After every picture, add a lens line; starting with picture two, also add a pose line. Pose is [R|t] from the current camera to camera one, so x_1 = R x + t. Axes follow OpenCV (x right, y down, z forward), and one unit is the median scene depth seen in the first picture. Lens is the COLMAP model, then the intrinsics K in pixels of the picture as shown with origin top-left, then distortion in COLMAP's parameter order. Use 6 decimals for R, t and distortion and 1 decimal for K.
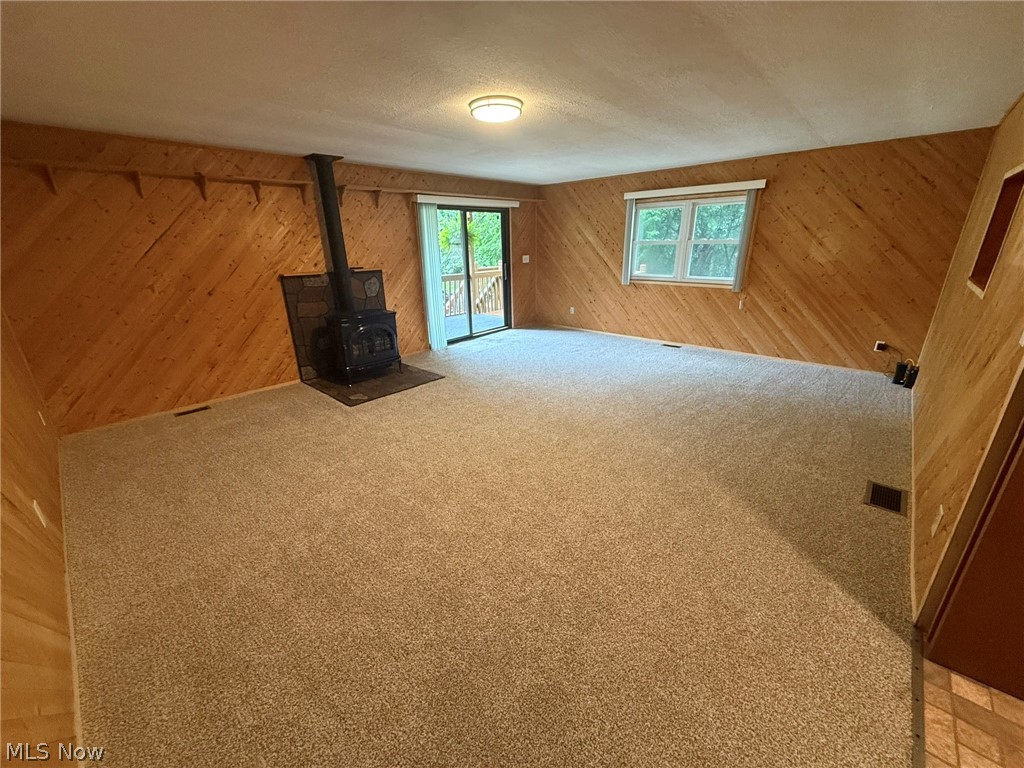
lens RADIAL K [[407.0, 0, 510.4], [0, 407.0, 384.5], [0, 0, 1]] dist [-0.001226, 0.000003]
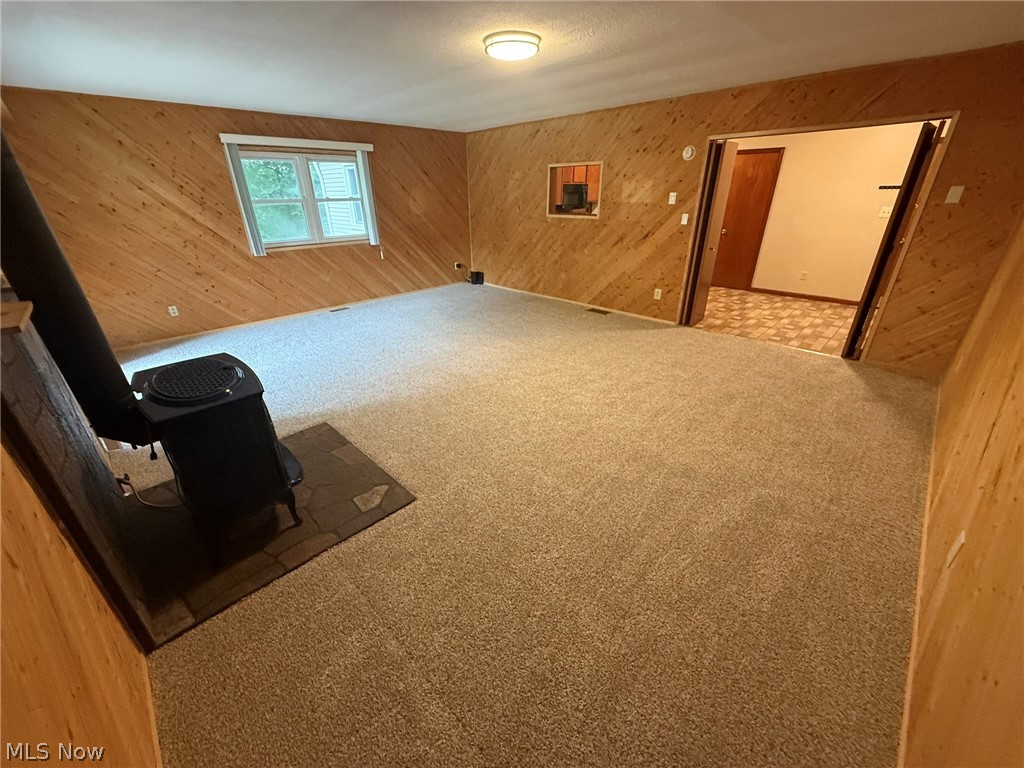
lens RADIAL K [[407.0, 0, 510.4], [0, 407.0, 384.5], [0, 0, 1]] dist [-0.001226, 0.000003]
pose [[0.039129, -0.411627, 0.910512, -0.645402], [0.346314, 0.860320, 0.374054, -0.189635], [-0.937302, 0.300687, 0.176216, 0.570775]]
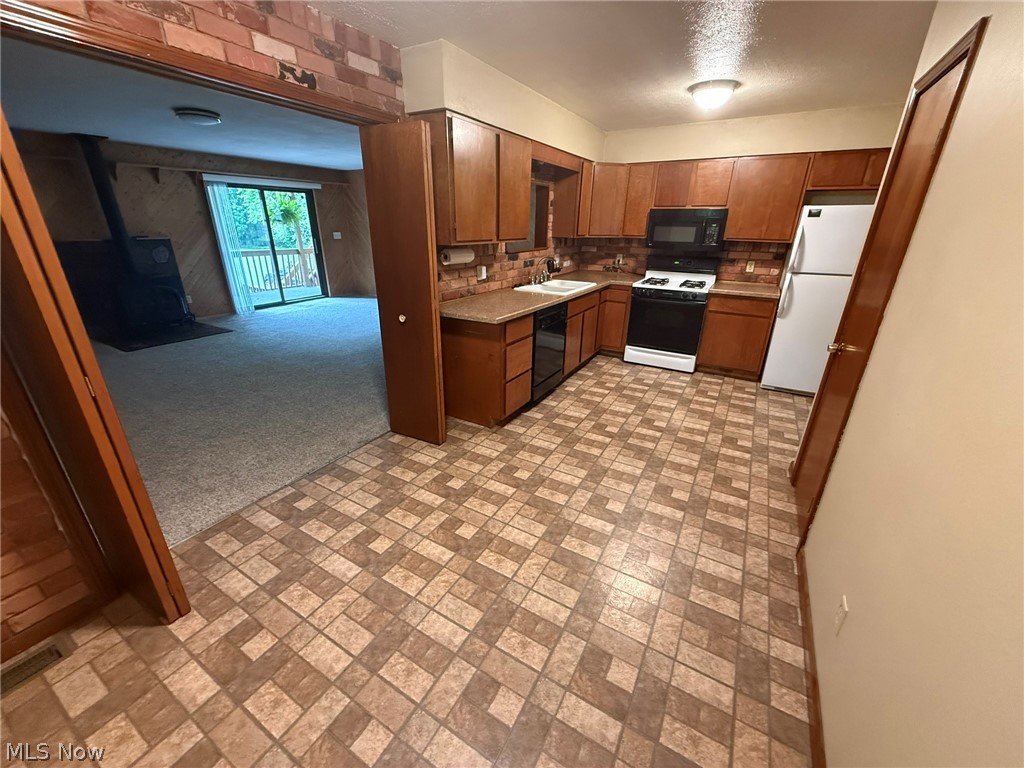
lens RADIAL K [[407.0, 0, 510.4], [0, 407.0, 384.5], [0, 0, 1]] dist [-0.001226, 0.000003]
pose [[0.976892, -0.049312, 0.207965, 0.351806], [0.042034, 0.998344, 0.039274, 0.115832], [-0.209557, -0.029625, 0.977347, -0.314177]]
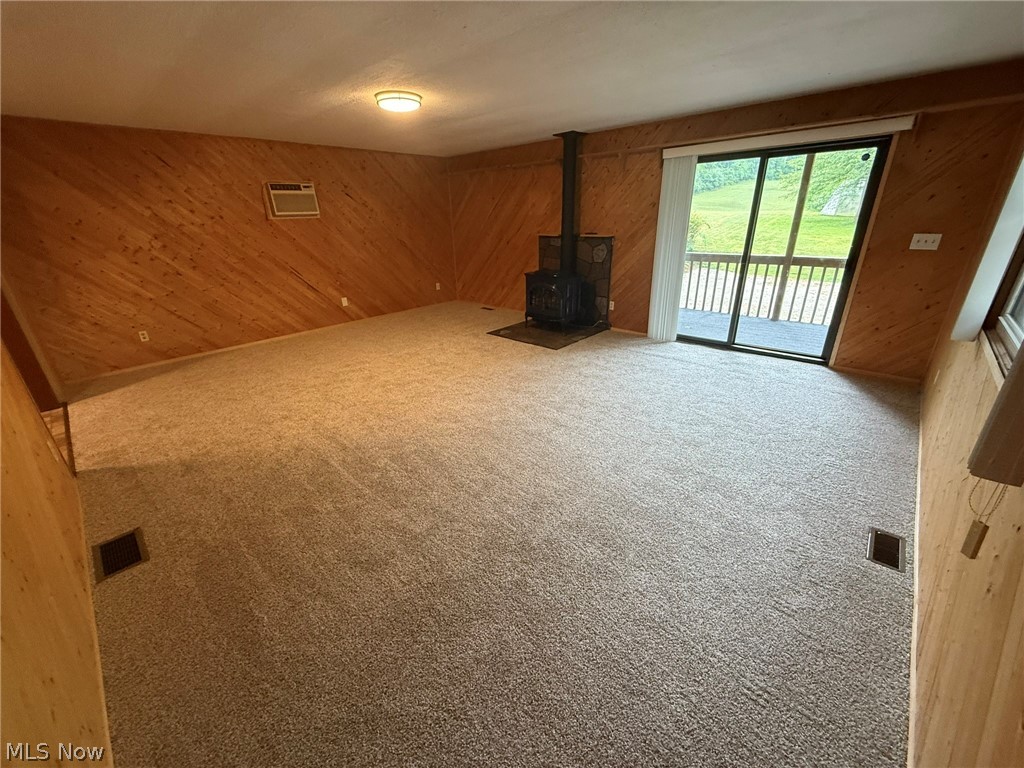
lens RADIAL K [[407.0, 0, 510.4], [0, 407.0, 384.5], [0, 0, 1]] dist [-0.001226, 0.000003]
pose [[-0.005515, 0.403916, -0.914780, 0.735520], [-0.310139, 0.868994, 0.385569, -0.274589], [0.950675, 0.285836, 0.120477, 0.745660]]
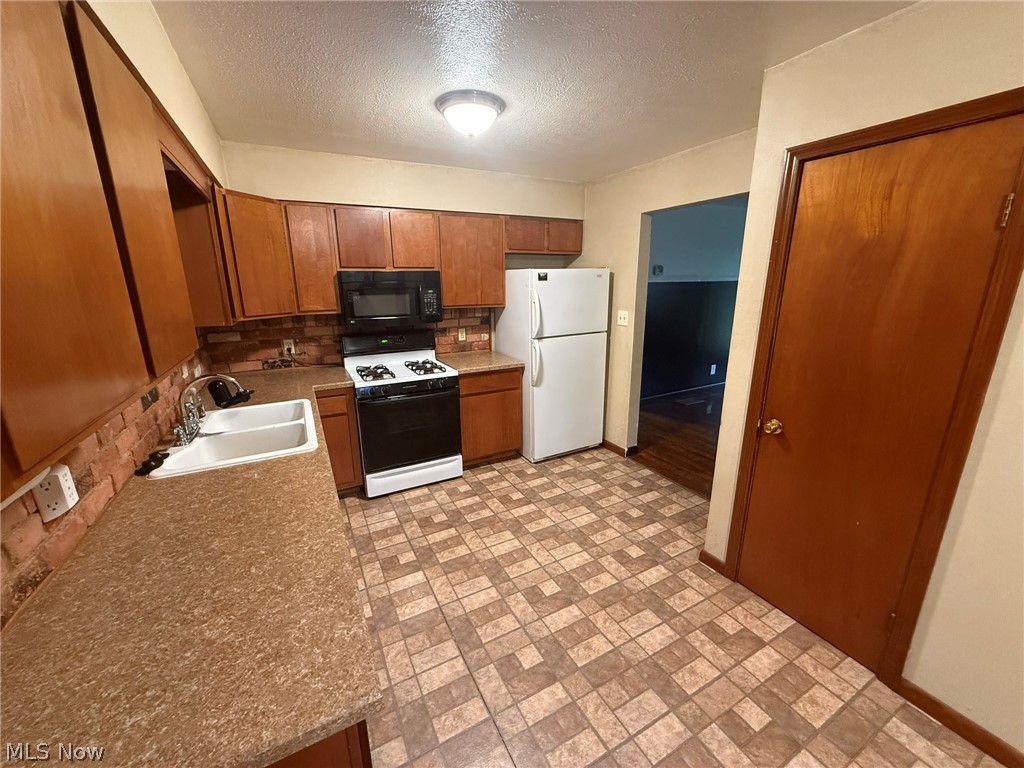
lens RADIAL K [[407.0, 0, 510.4], [0, 407.0, 384.5], [0, 0, 1]] dist [-0.001226, 0.000003]
pose [[0.331739, -0.219683, 0.917436, 0.360884], [0.322395, 0.940356, 0.108595, -0.039949], [-0.886573, 0.259751, 0.382777, 0.075594]]
